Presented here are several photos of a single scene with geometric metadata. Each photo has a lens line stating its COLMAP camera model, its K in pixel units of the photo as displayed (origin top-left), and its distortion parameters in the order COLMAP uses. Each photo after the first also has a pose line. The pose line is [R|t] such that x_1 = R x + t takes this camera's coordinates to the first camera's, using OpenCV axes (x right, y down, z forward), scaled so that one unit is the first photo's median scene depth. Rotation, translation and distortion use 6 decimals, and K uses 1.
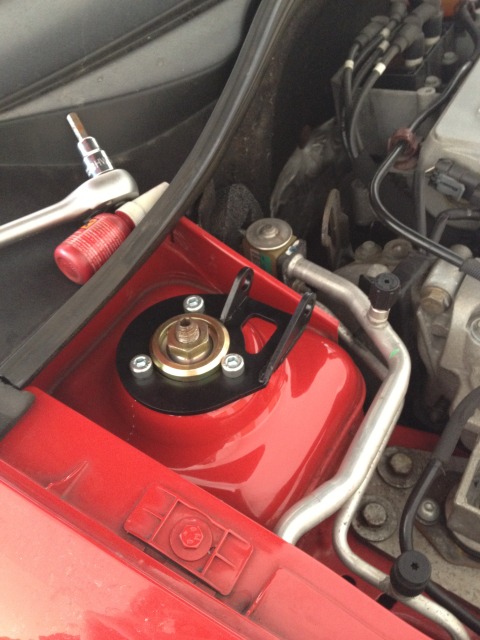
lens RADIAL K [[604.0, 0, 244.6], [0, 604.0, 321.0], [0, 0, 1]] dist [-0.038037, 0.000000]
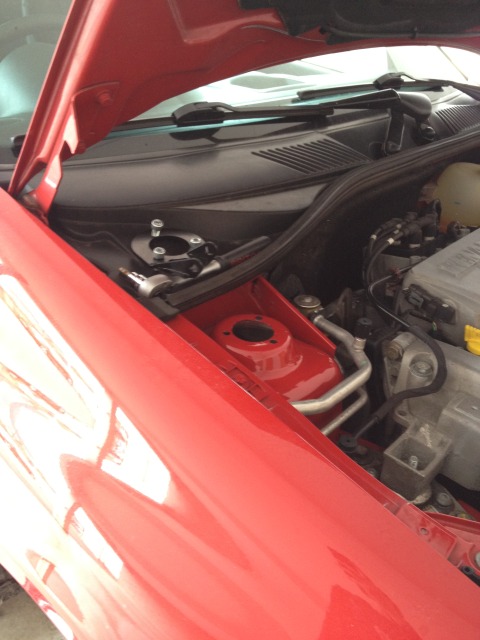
lens RADIAL K [[604.0, 0, 237.2], [0, 604.0, 319.4], [0, 0, 1]] dist [-0.038037, 0.000000]
pose [[0.970002, 0.210997, -0.120732, 0.065664], [-0.240264, 0.907699, -0.344027, 0.547507], [0.036999, 0.362715, 0.931165, -0.611042]]
